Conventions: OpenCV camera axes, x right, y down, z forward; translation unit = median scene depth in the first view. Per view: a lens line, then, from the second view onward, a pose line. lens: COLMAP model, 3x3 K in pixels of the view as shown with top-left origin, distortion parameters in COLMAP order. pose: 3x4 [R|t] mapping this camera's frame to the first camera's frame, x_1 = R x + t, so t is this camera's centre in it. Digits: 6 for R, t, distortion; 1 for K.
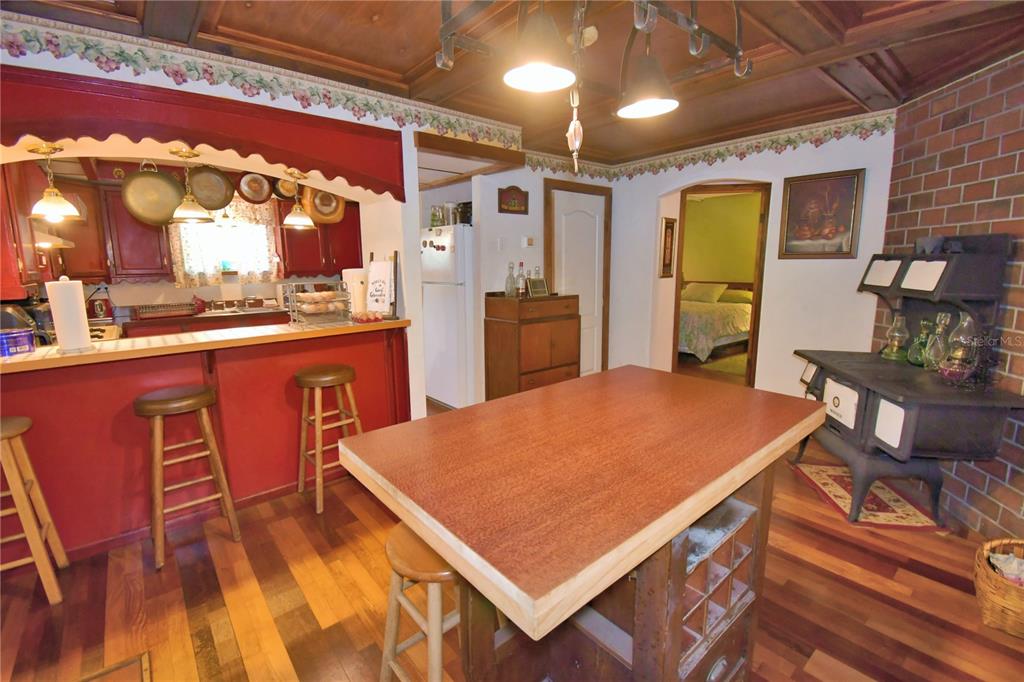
lens RADIAL K [[452.6, 0, 513.2], [0, 452.6, 339.9], [0, 0, 1]] dist [-0.003292, -0.001228]
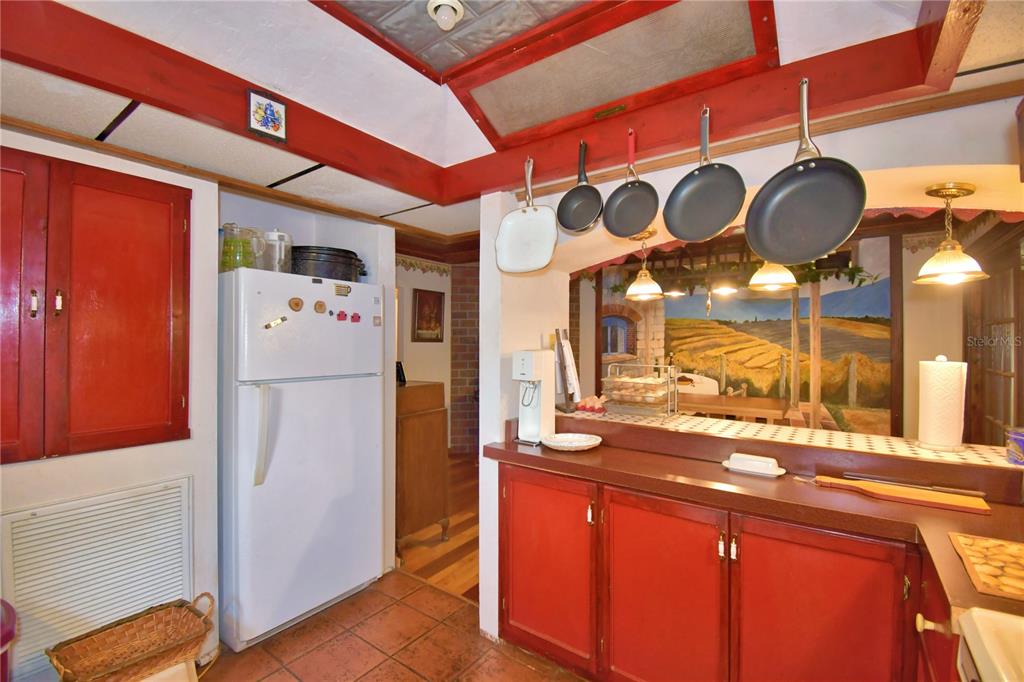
lens RADIAL K [[452.6, 0, 513.3], [0, 452.6, 343.7], [0, 0, 1]] dist [-0.003292, -0.001228]
pose [[-0.227632, 0.009996, 0.973696, -0.977528], [0.162409, 0.986331, 0.027843, -0.179038], [-0.960108, 0.164475, -0.226144, 1.124335]]
